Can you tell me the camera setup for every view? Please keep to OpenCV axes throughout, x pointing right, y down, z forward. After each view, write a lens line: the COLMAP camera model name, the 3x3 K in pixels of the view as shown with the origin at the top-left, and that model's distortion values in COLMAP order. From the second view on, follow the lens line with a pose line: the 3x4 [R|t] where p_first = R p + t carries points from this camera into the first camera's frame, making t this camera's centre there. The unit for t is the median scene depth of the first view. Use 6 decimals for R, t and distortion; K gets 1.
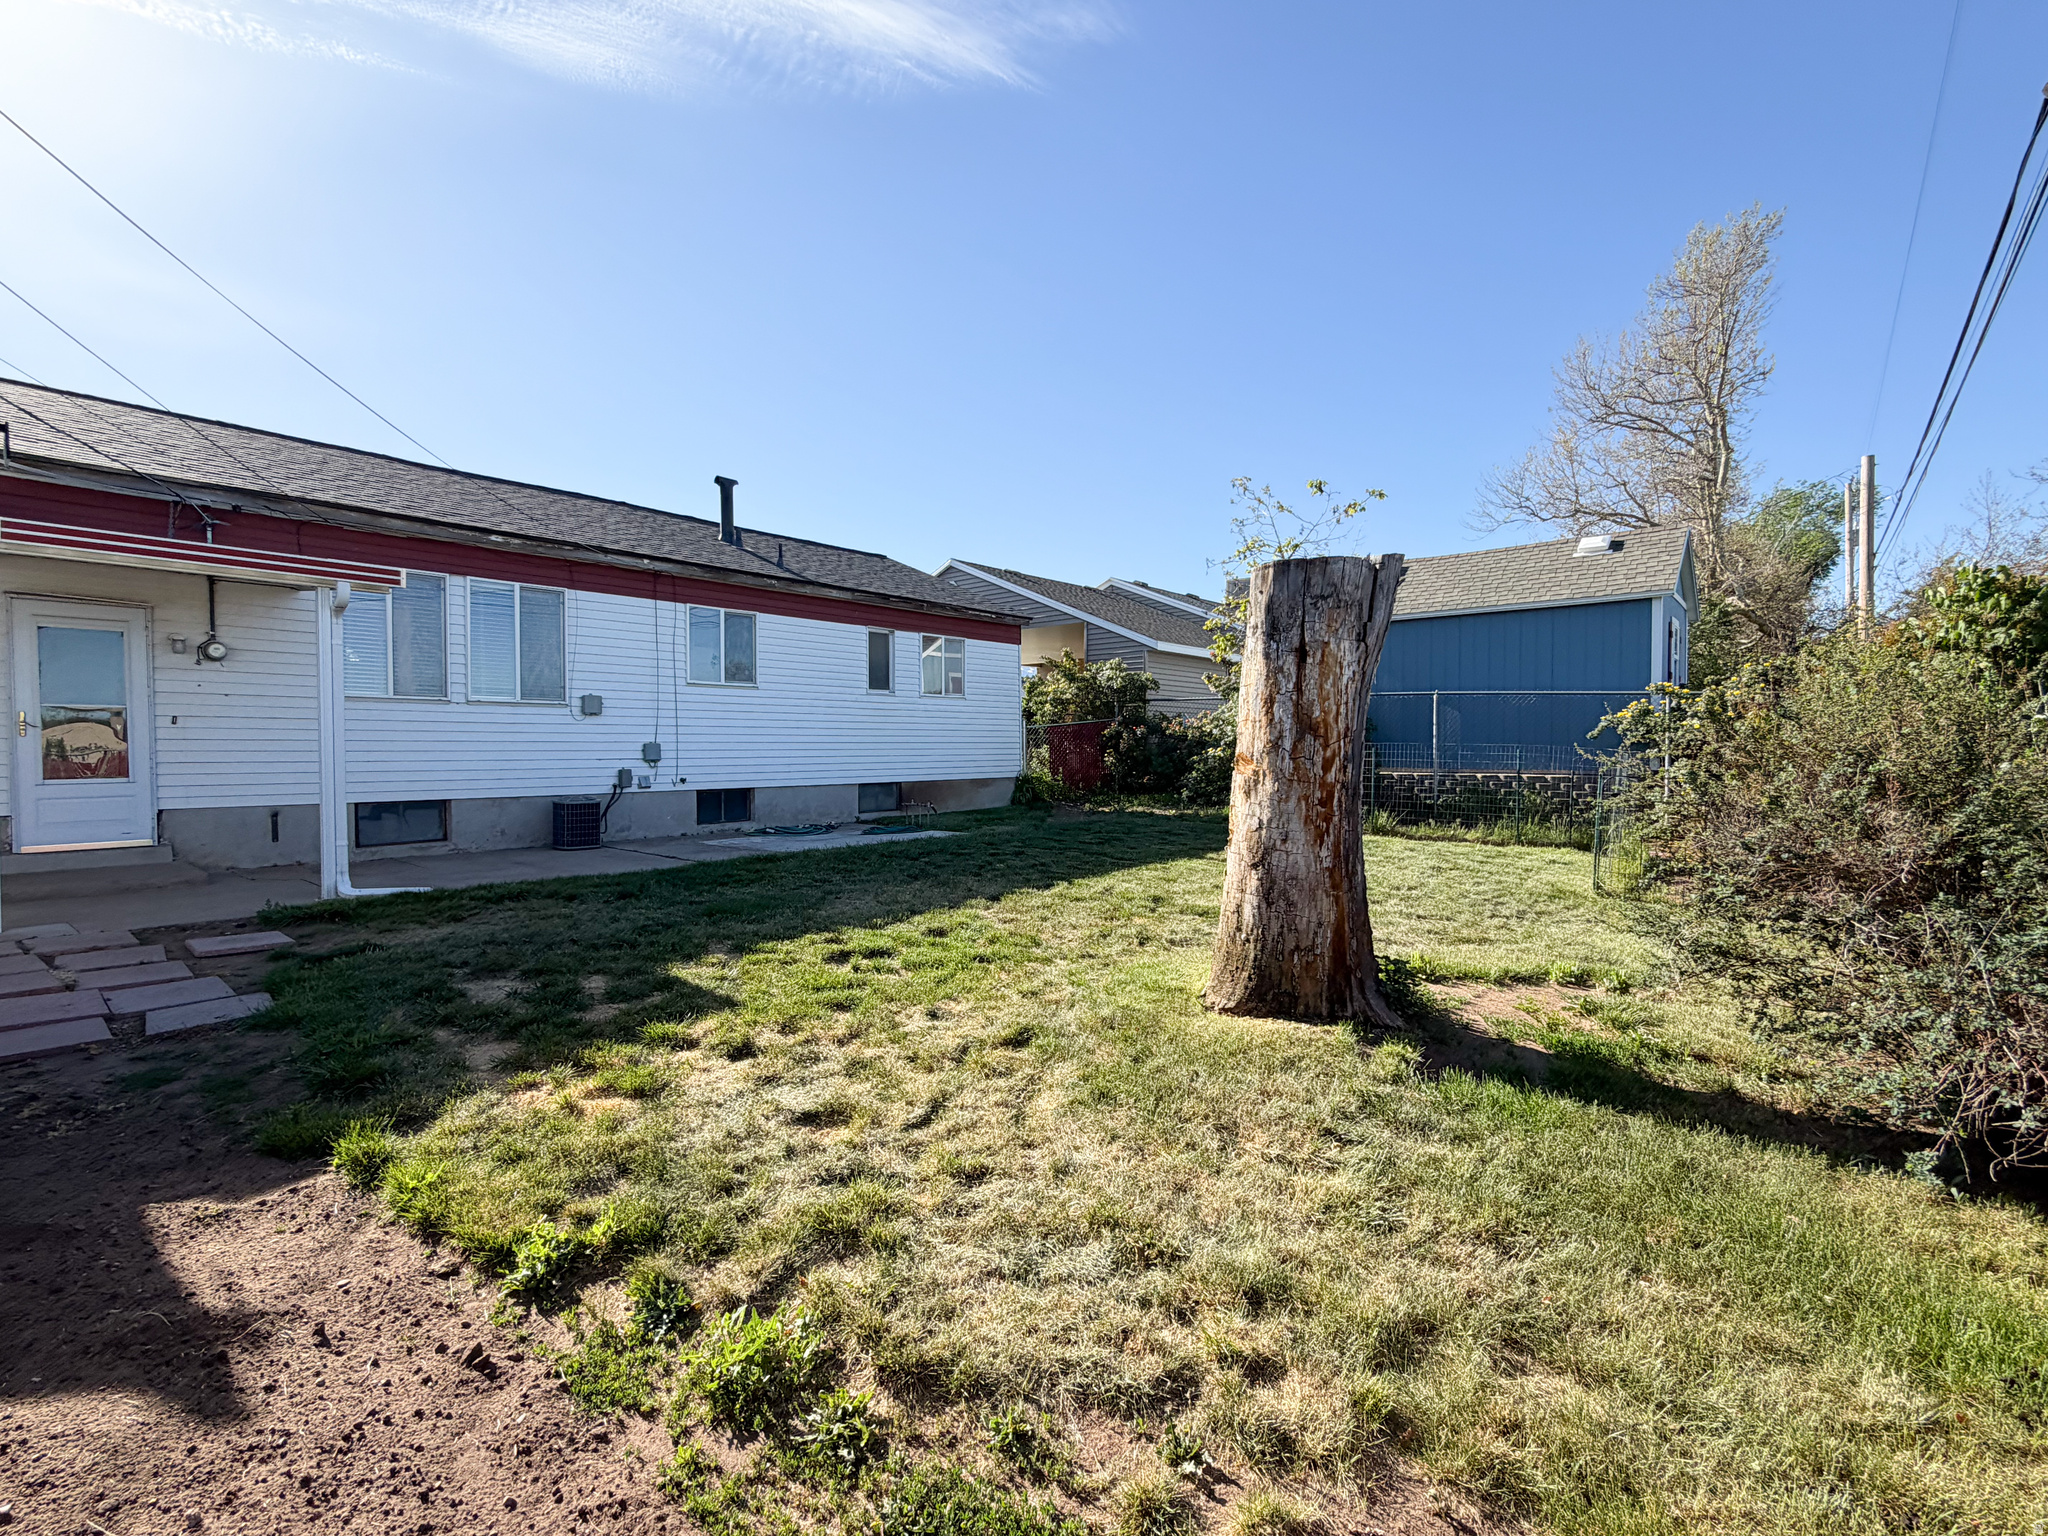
lens RADIAL K [[943.5, 0, 1029.2], [0, 943.5, 764.9], [0, 0, 1]] dist [-0.000538, 0.000578]
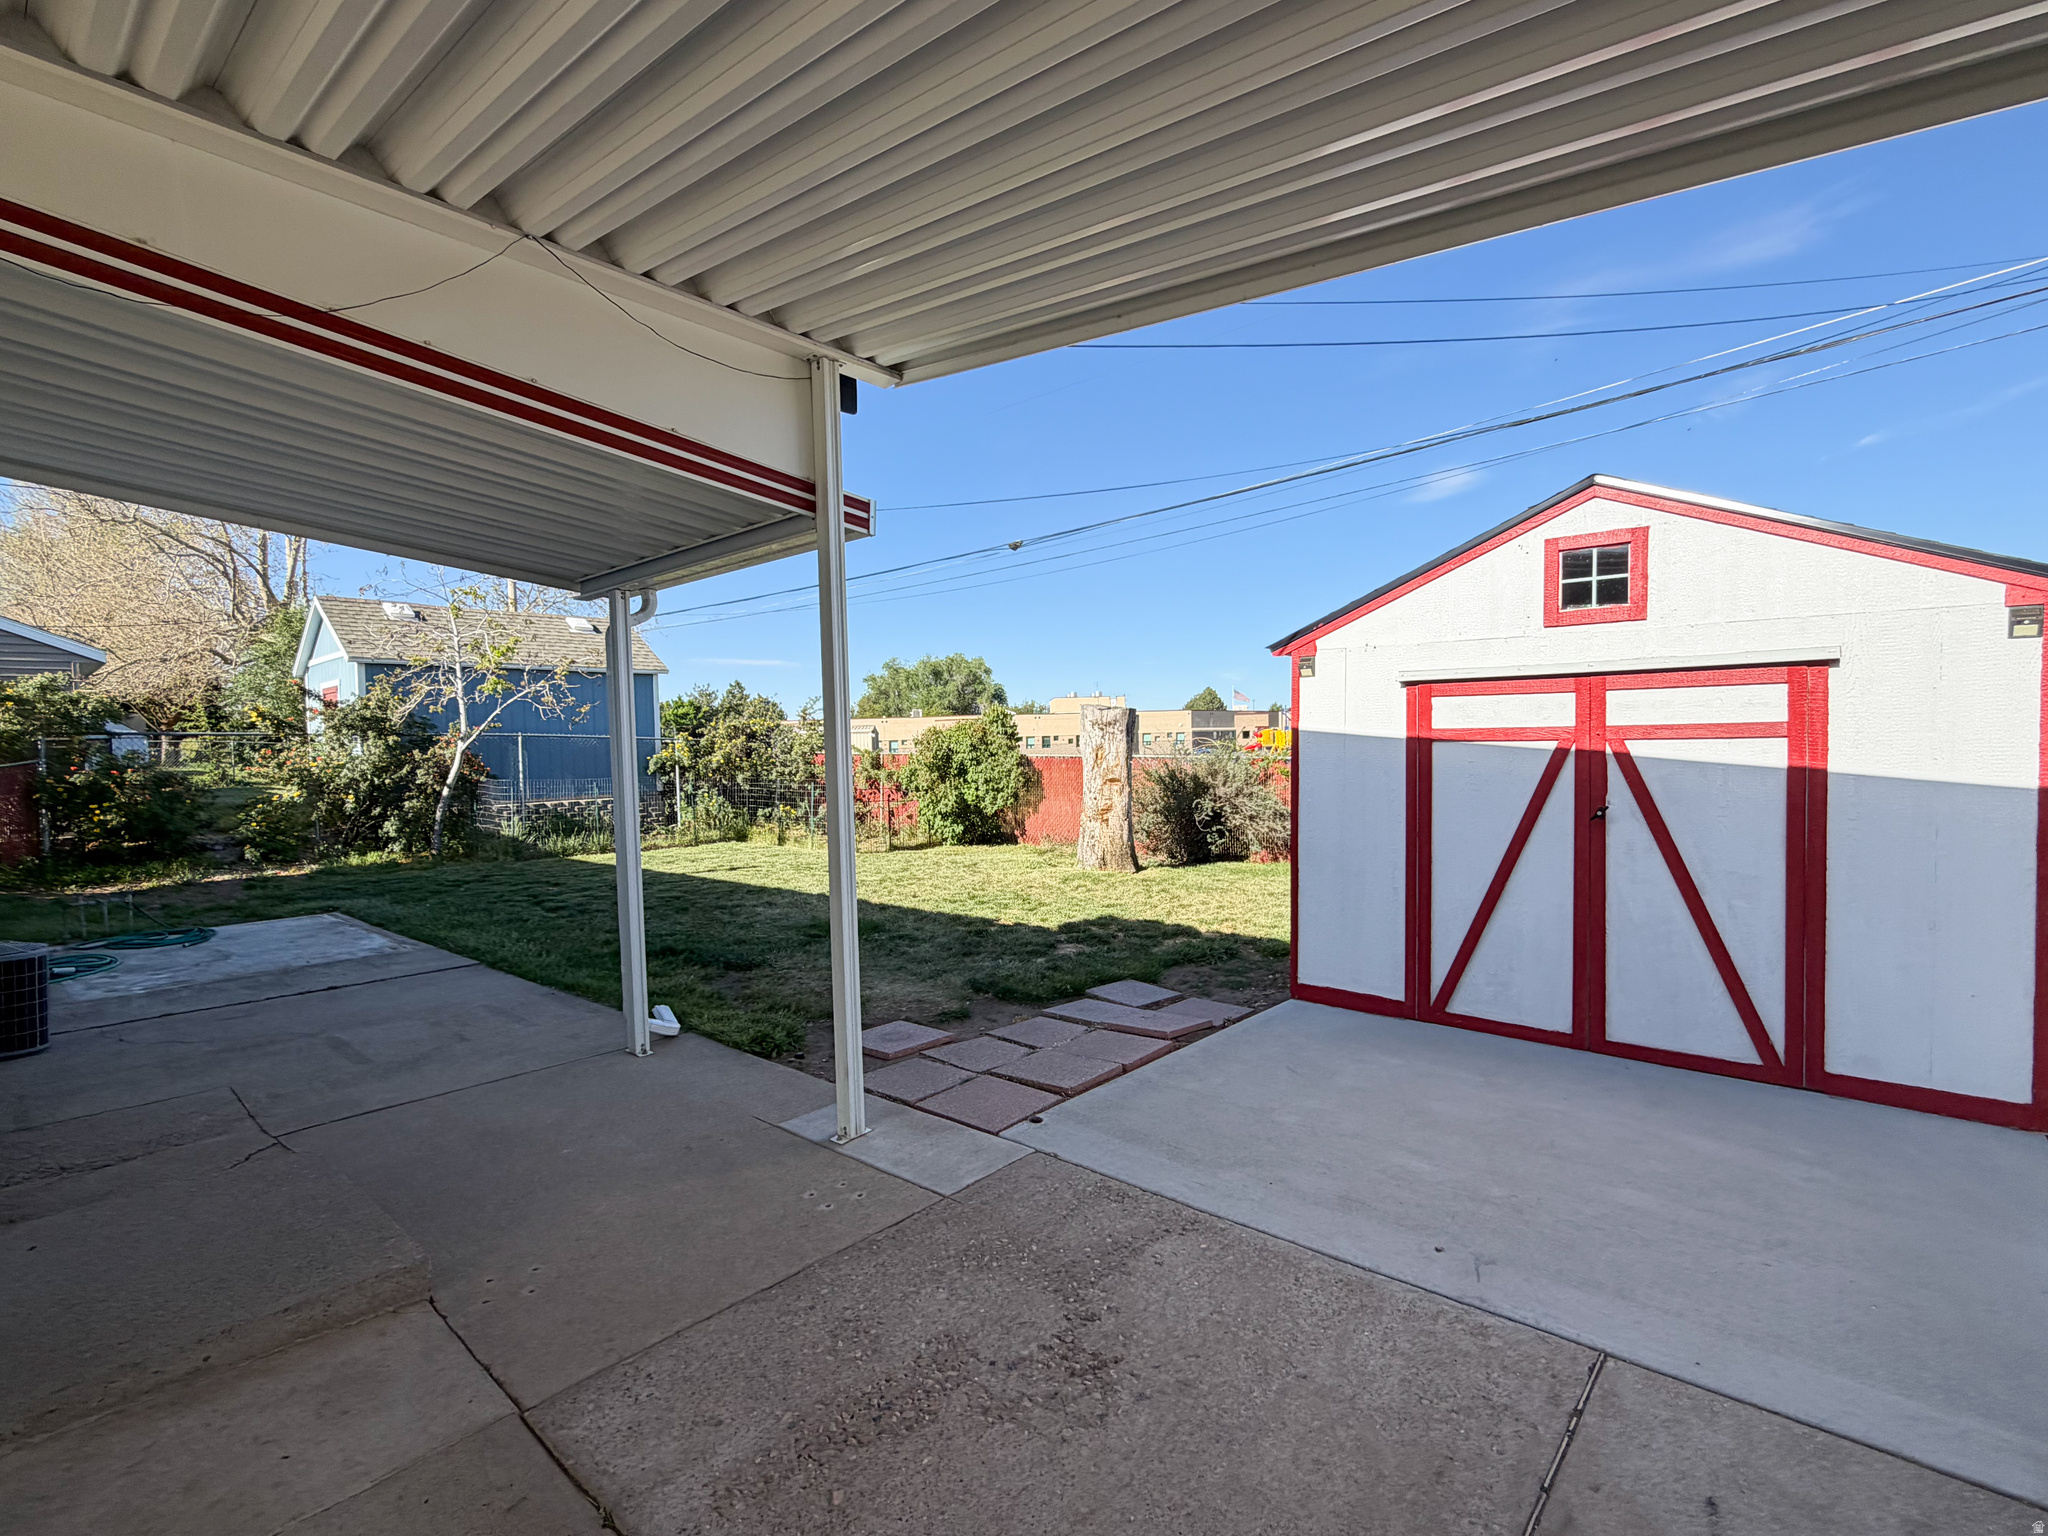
lens RADIAL K [[943.5, 0, 1026.4], [0, 943.5, 774.7], [0, 0, 1]] dist [-0.000538, 0.000578]
pose [[0.020033, -0.029628, 0.999360, -0.765465], [0.049610, 0.998359, 0.028604, -0.031672], [-0.998568, 0.049006, 0.021470, 0.384054]]
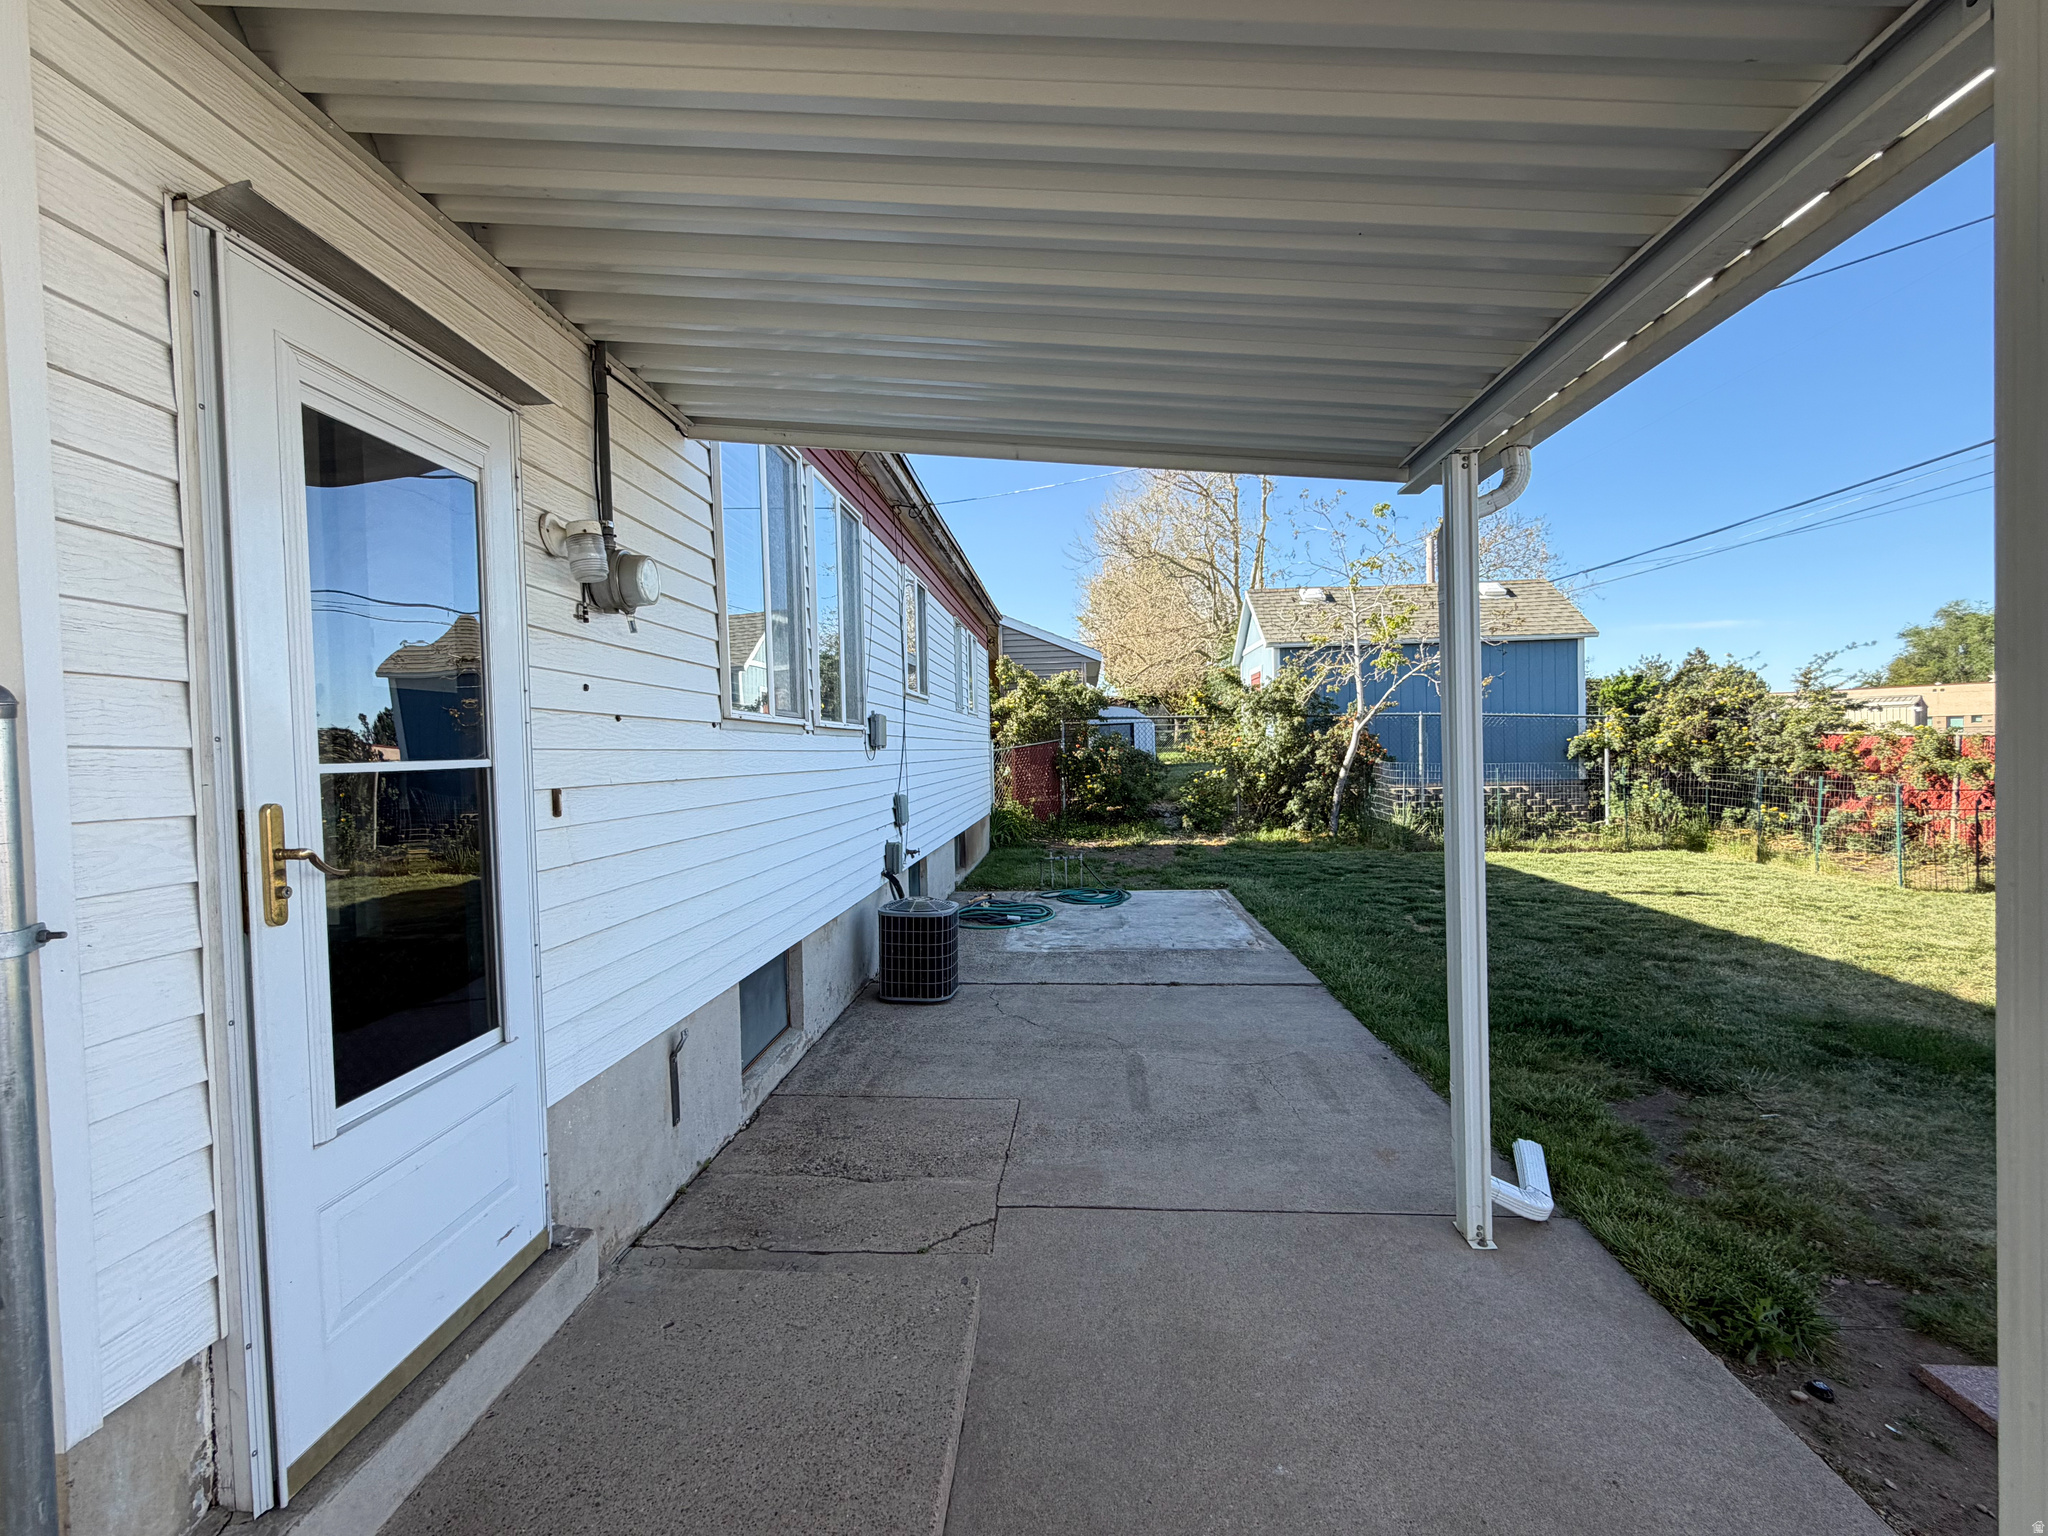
lens RADIAL K [[943.5, 0, 1021.4], [0, 943.5, 767.7], [0, 0, 1]] dist [-0.000538, 0.000578]
pose [[0.806224, -0.027968, 0.590949, -0.615747], [0.035053, 0.999385, -0.000523, -0.032439], [-0.590571, 0.021136, 0.806709, 0.431112]]
